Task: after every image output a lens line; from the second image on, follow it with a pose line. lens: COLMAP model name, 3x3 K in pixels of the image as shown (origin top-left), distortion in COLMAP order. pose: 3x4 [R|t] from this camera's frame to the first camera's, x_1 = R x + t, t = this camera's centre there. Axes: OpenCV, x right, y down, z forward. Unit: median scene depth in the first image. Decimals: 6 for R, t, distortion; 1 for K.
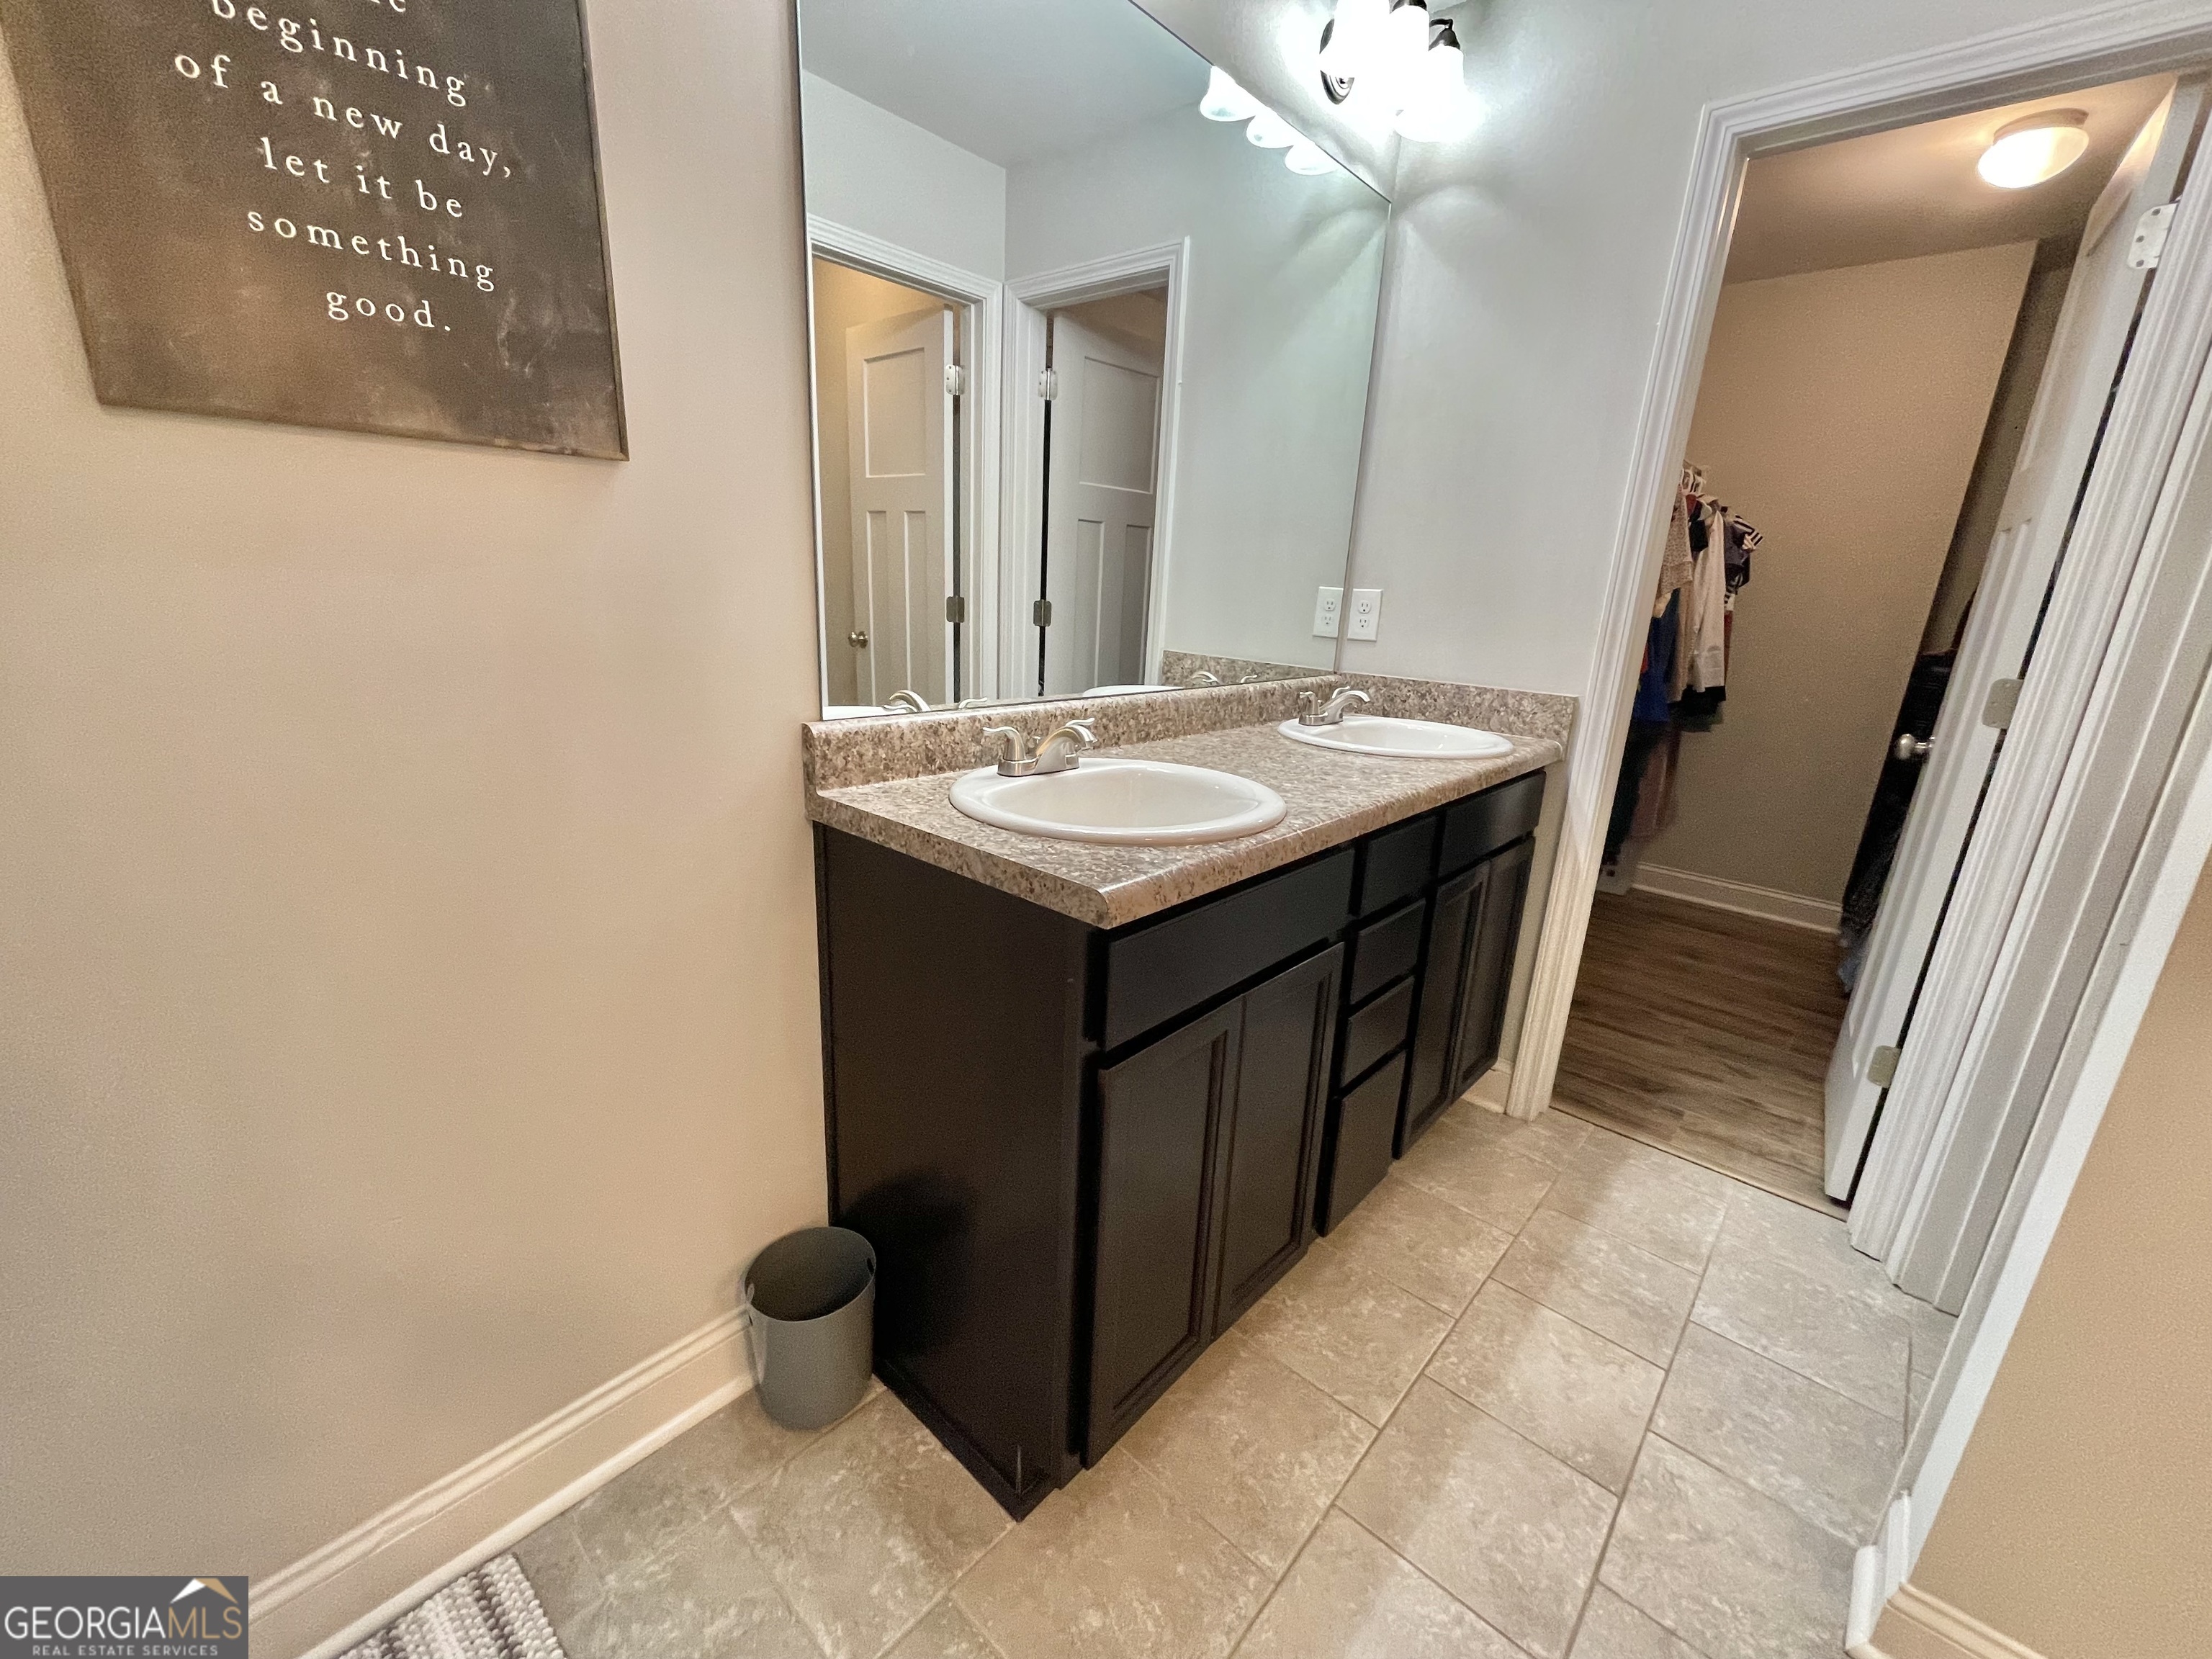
lens RADIAL K [[890.2, 0, 1107.2], [0, 890.2, 837.1], [0, 0, 1]] dist [0.000969, -0.001348]
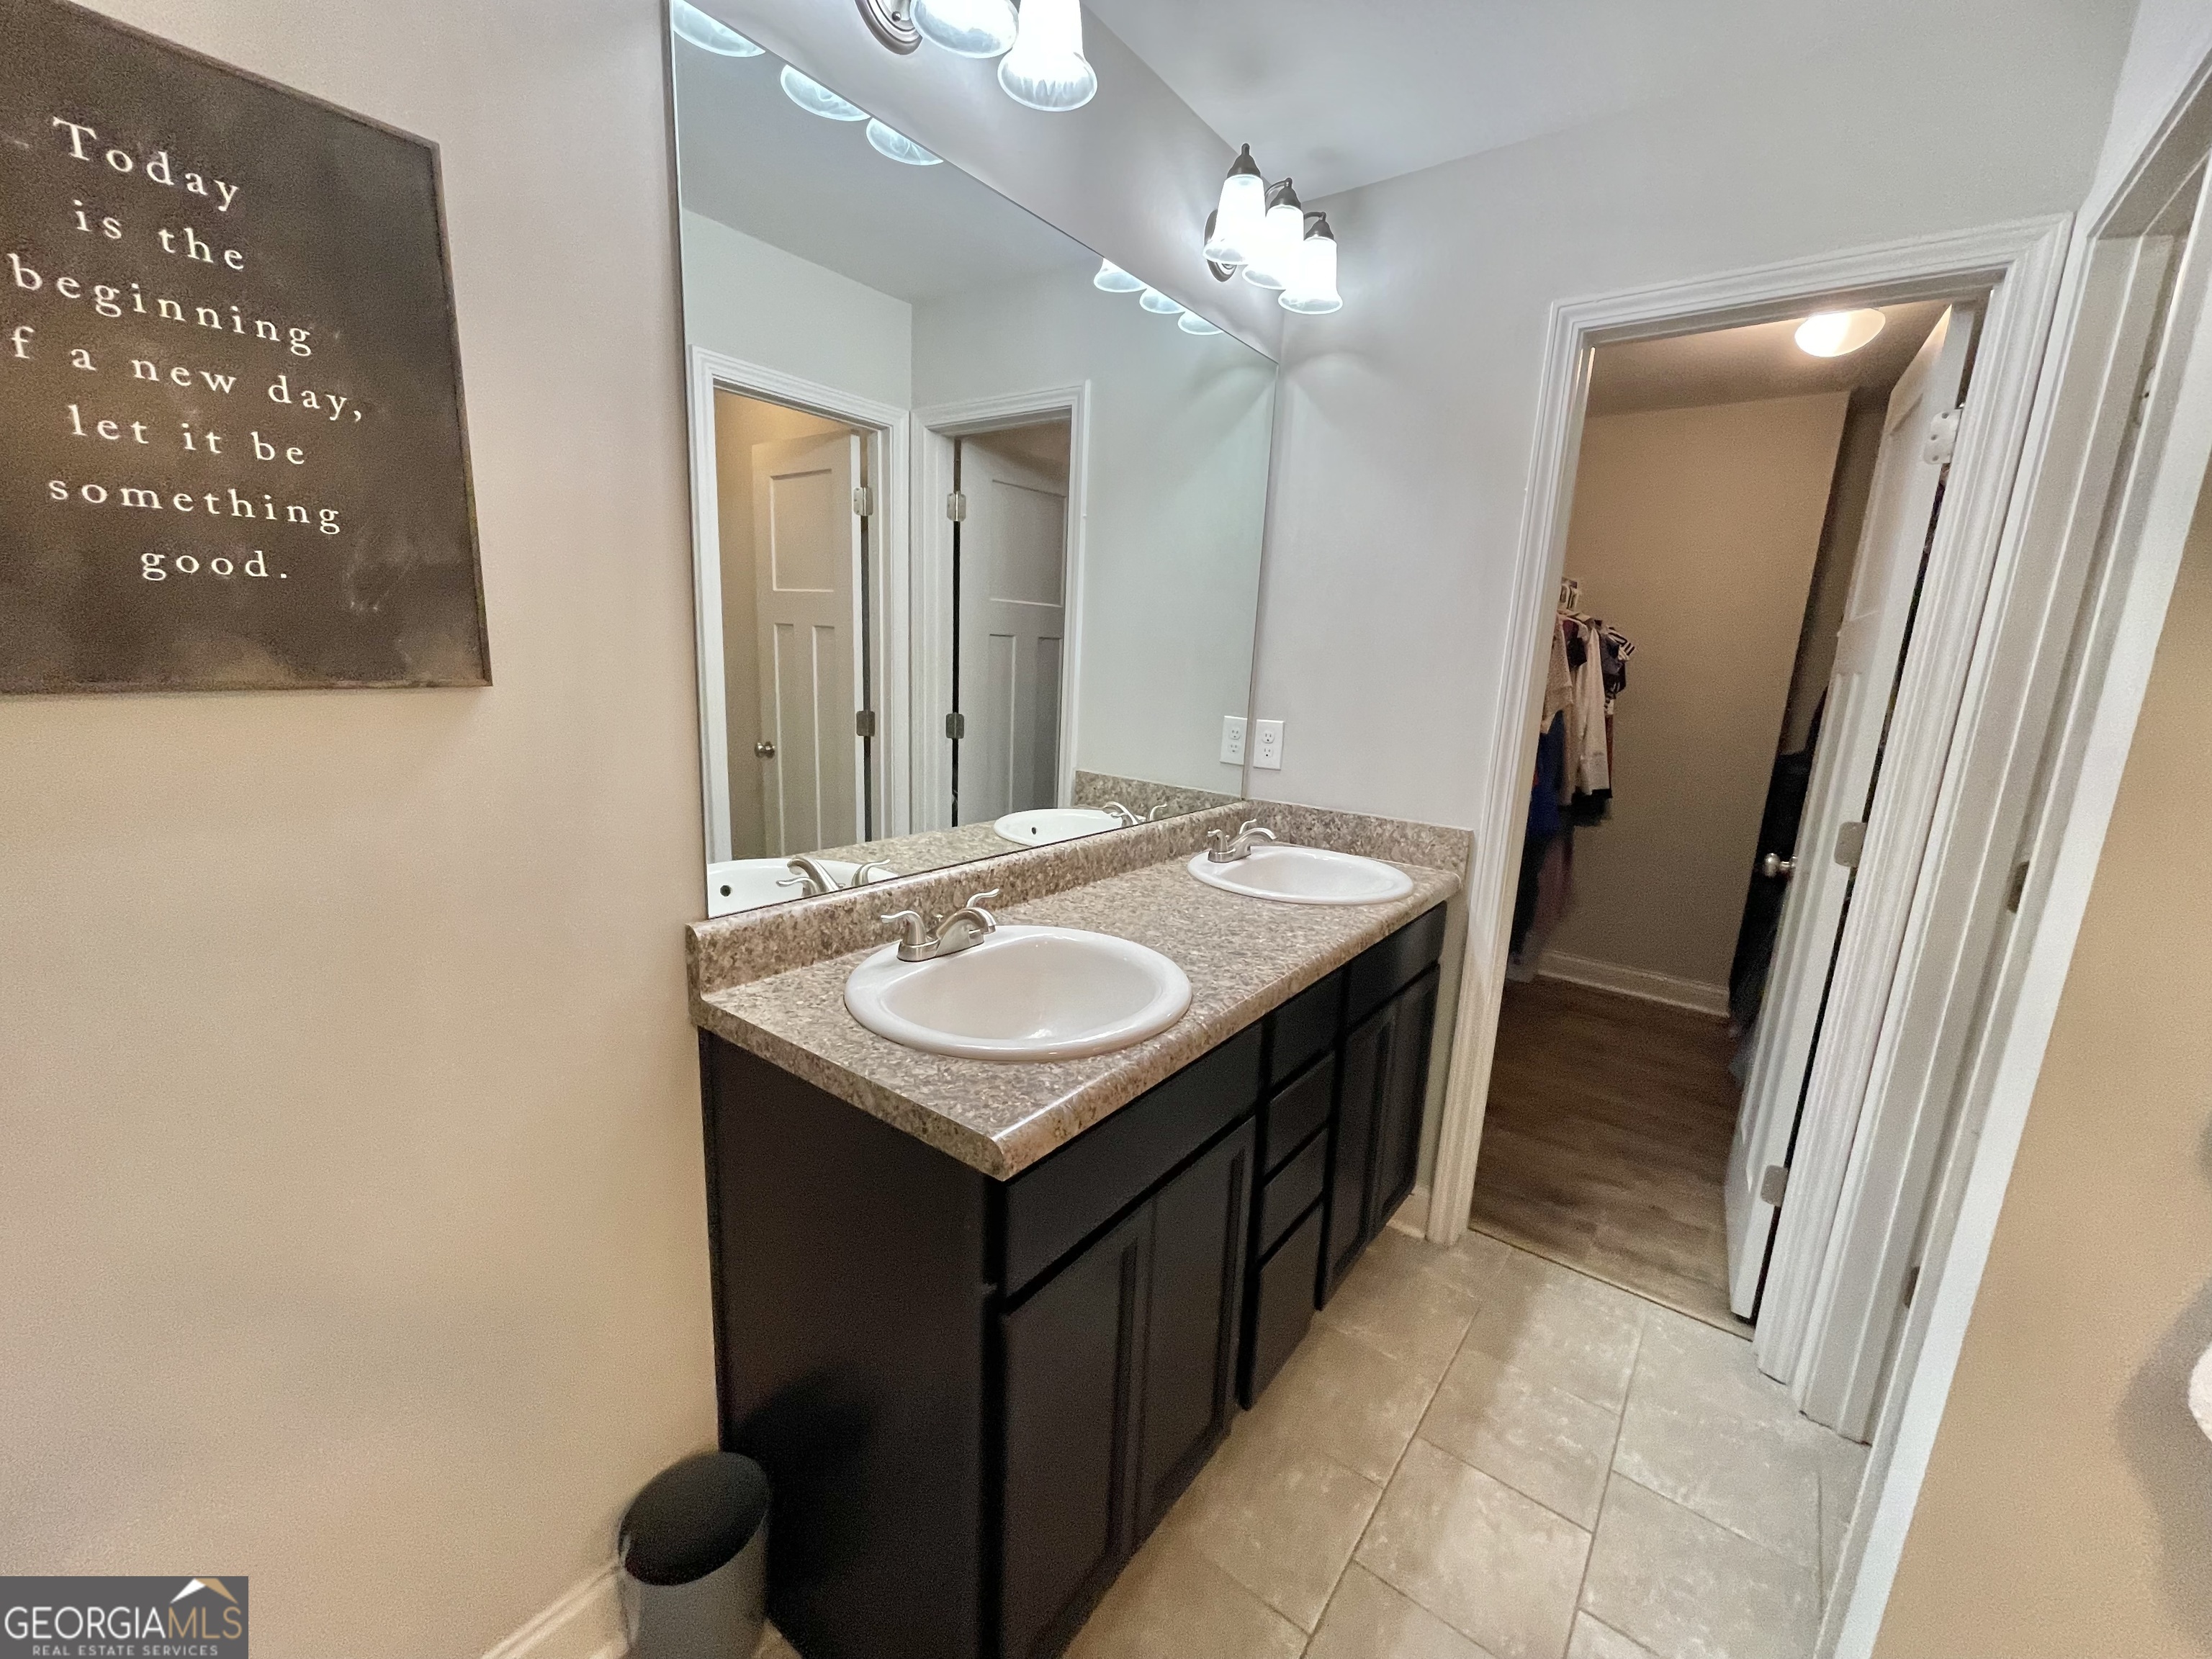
lens RADIAL K [[890.2, 0, 1107.7], [0, 890.2, 834.9], [0, 0, 1]] dist [0.000969, -0.001348]
pose [[0.996222, -0.019647, 0.084589, 0.021626], [0.025498, 0.997314, -0.068663, -0.111333], [-0.083013, 0.070560, 0.994047, 0.006226]]
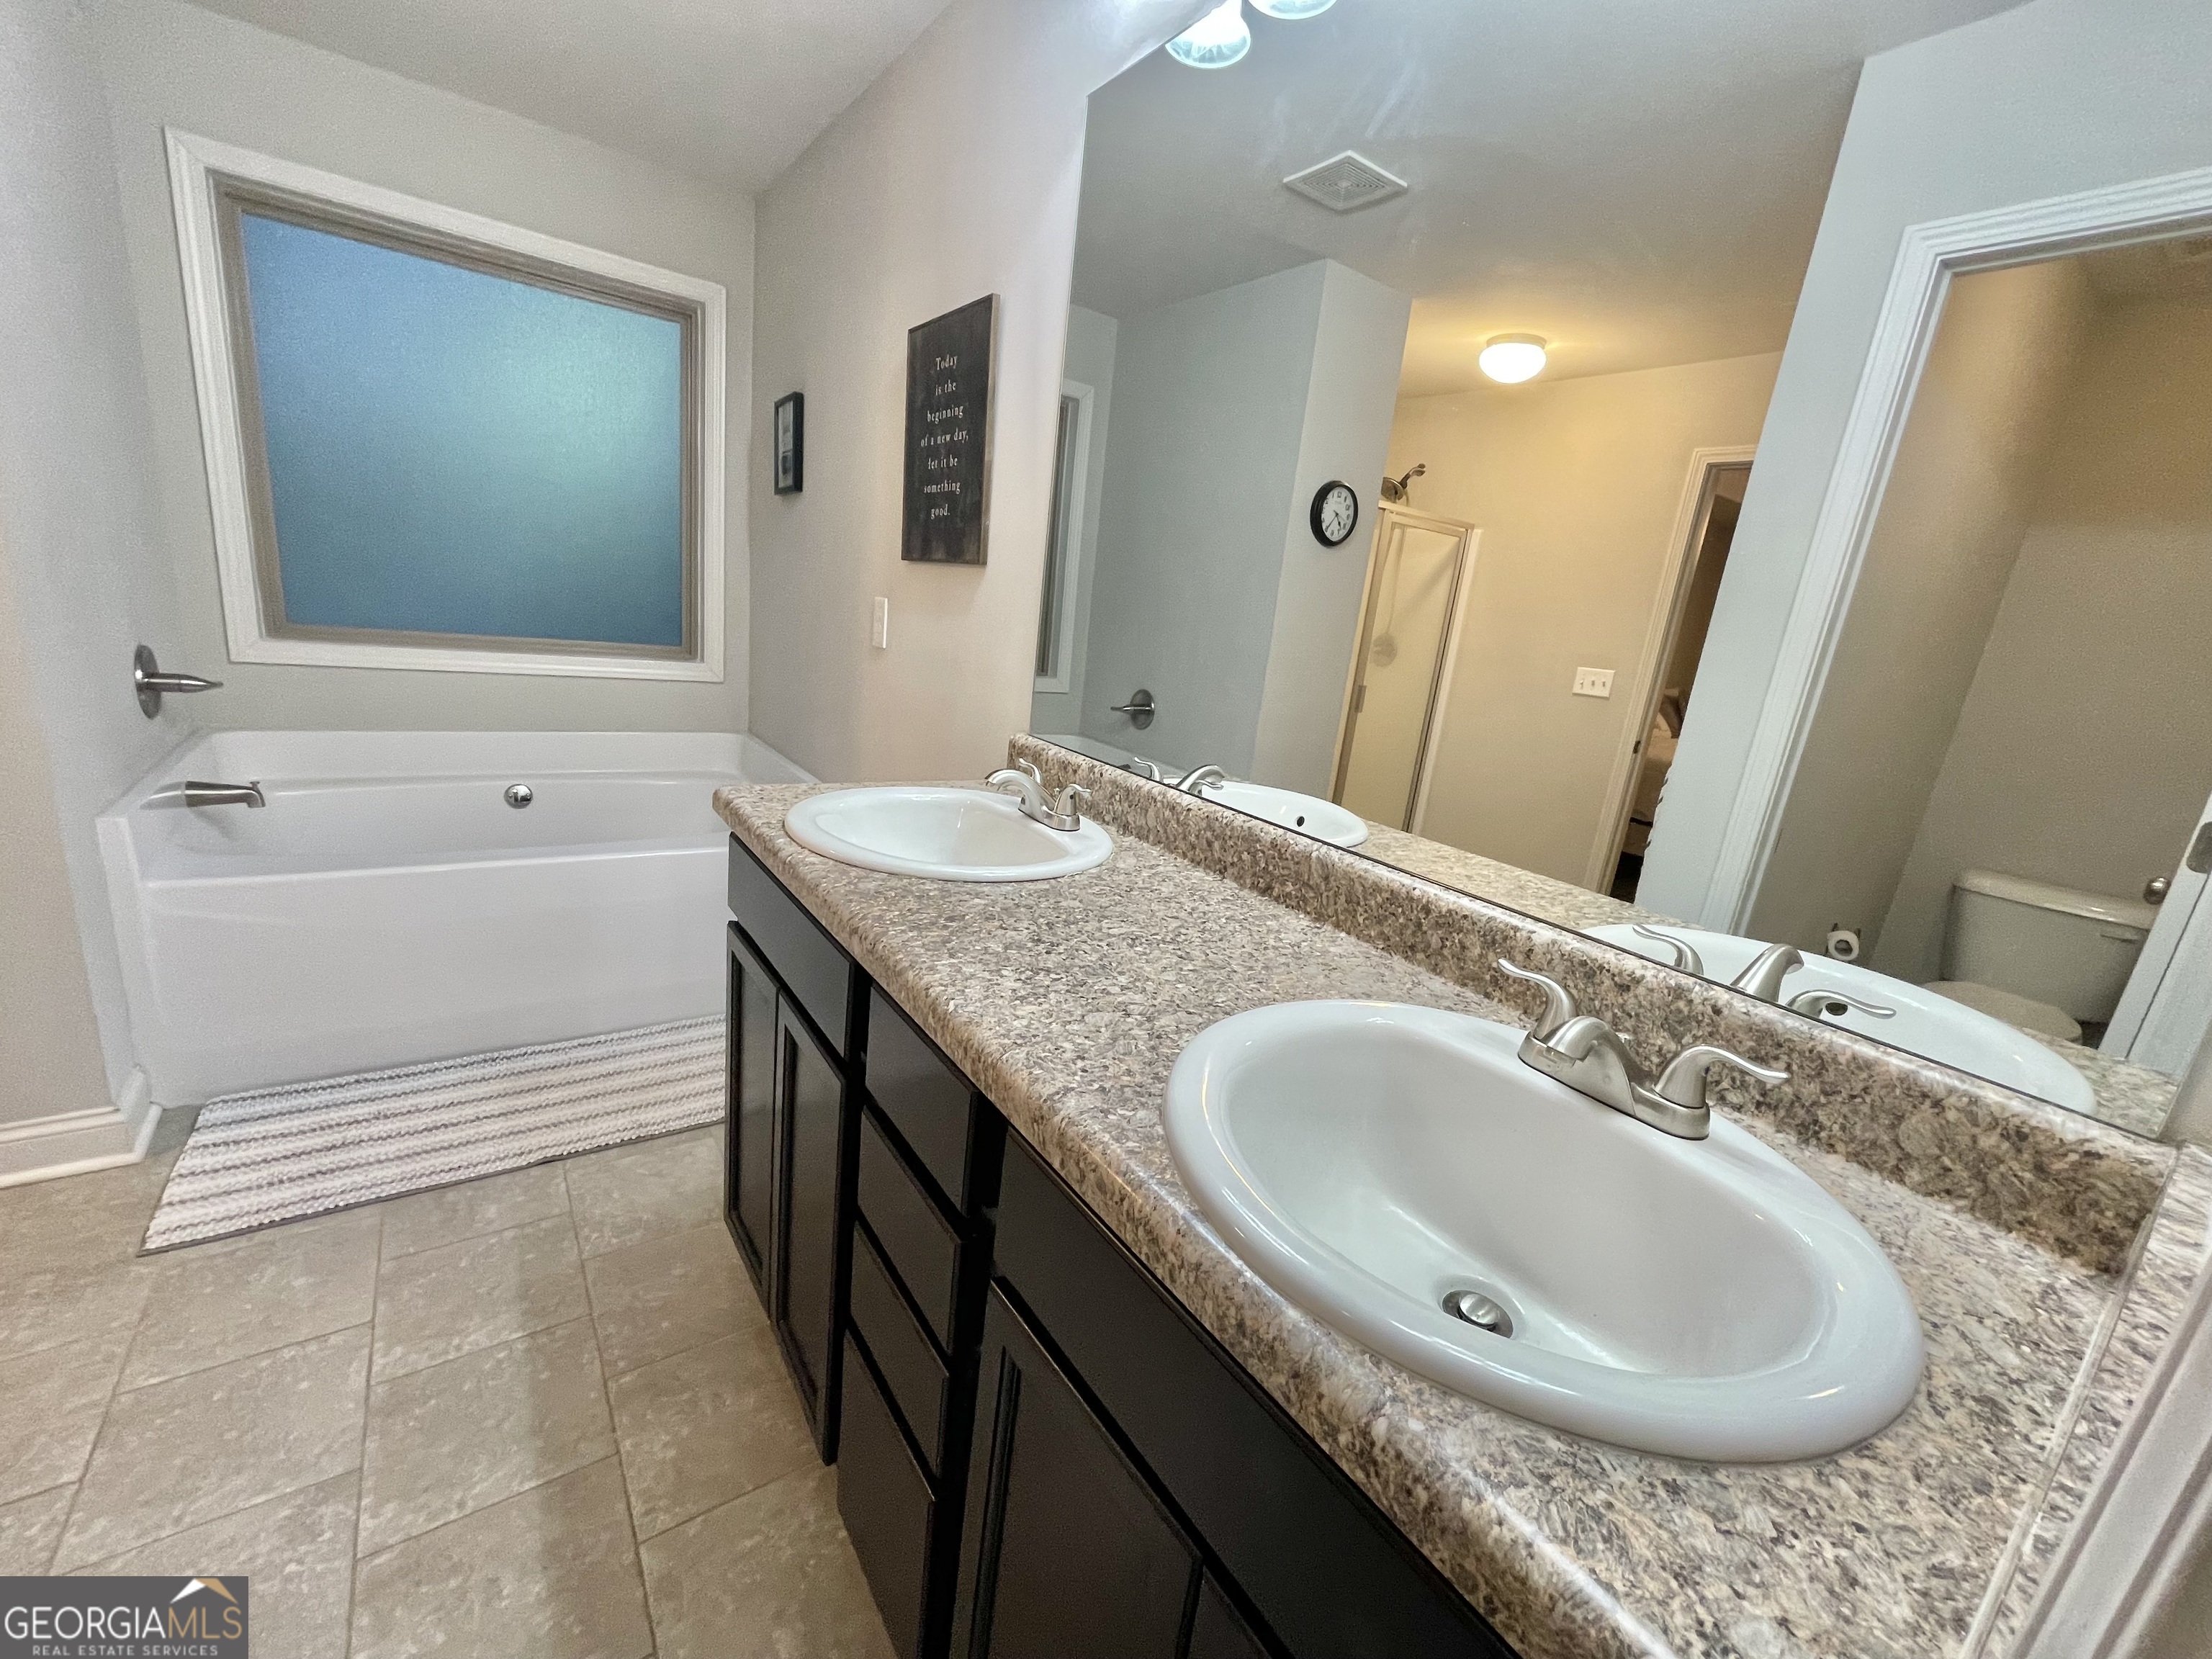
lens RADIAL K [[890.2, 0, 1104.6], [0, 890.2, 829.9], [0, 0, 1]] dist [0.000969, -0.001348]
pose [[-0.206175, 0.176625, -0.962443, 0.787286], [-0.386976, 0.888674, 0.245985, -0.298087], [0.898745, 0.423158, -0.114872, 1.027047]]
